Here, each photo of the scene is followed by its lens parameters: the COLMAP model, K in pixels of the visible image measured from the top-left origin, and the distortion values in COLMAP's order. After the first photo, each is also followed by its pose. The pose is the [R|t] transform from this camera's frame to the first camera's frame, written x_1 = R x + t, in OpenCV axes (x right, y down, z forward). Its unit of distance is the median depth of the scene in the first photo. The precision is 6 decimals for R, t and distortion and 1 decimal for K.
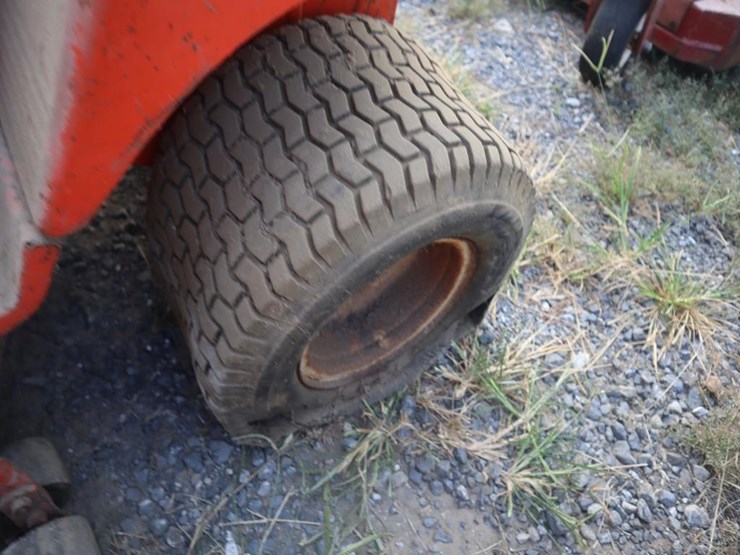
lens RADIAL K [[352.5, 0, 328.1], [0, 352.5, 280.4], [0, 0, 1]] dist [-0.027304, -0.000065]
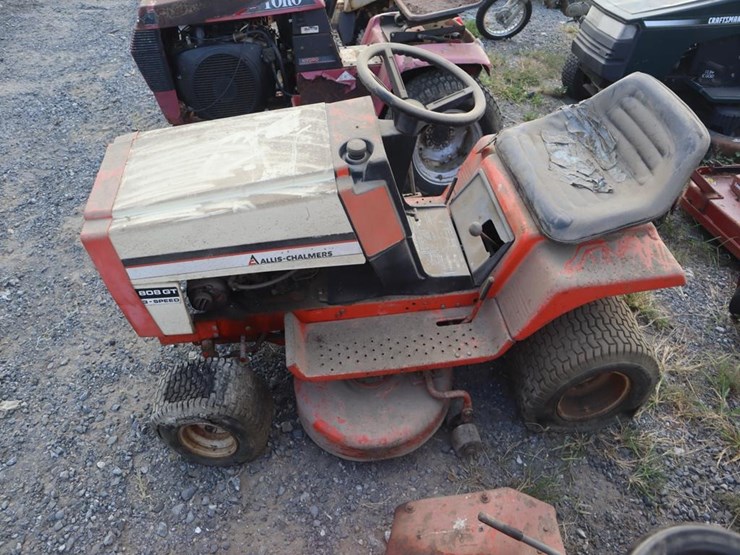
lens RADIAL K [[484.2, 0, 371.1], [0, 484.2, 276.5], [0, 0, 1]] dist [-0.101218, 0.046929]
pose [[0.932659, 0.233595, -0.274920, -0.580906], [-0.308403, 0.911647, -0.271638, 0.709082], [0.187177, 0.338131, 0.922297, -2.711470]]
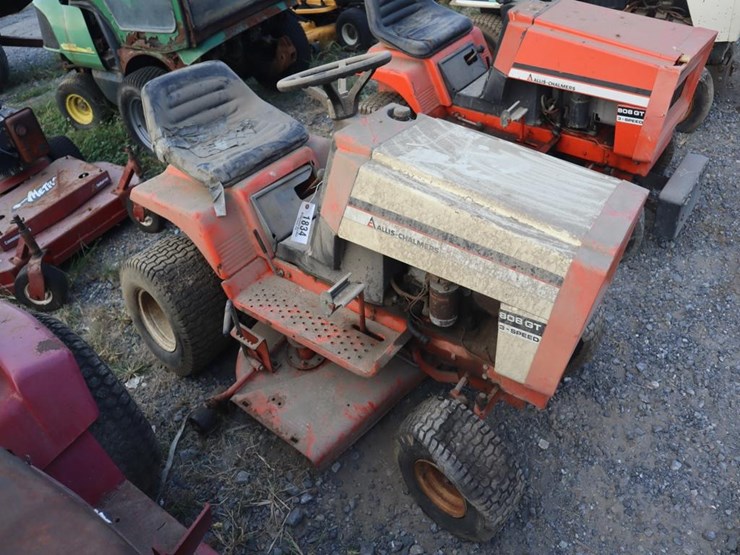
lens RADIAL K [[484.2, 0, 371.1], [0, 484.2, 276.5], [0, 0, 1]] dist [-0.101218, 0.046929]
pose [[-0.434590, -0.615018, 0.657939, -3.832900], [0.841819, -0.017737, 0.539469, -2.197954], [-0.320113, 0.788314, 0.525442, -1.373507]]
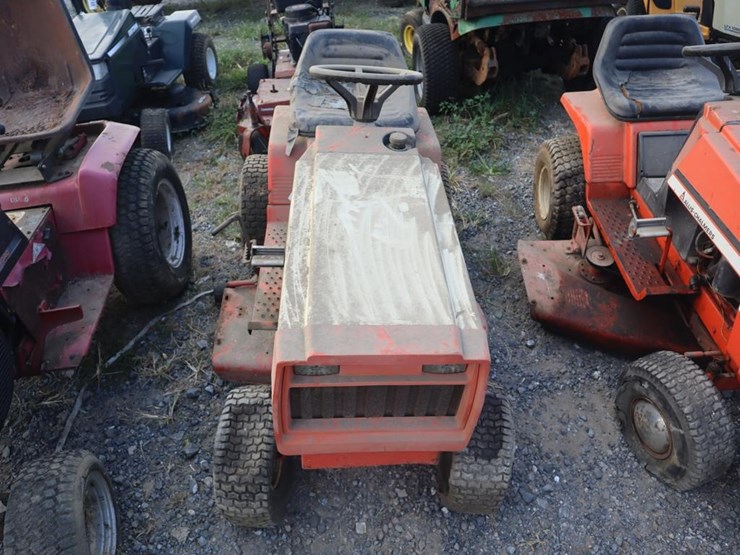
lens RADIAL K [[484.2, 0, 371.1], [0, 484.2, 276.5], [0, 0, 1]] dist [-0.101218, 0.046929]
pose [[0.415614, -0.657526, 0.628430, -3.746398], [0.837858, 0.545630, 0.016772, -0.266334], [-0.353918, 0.519565, 0.777685, -2.365253]]
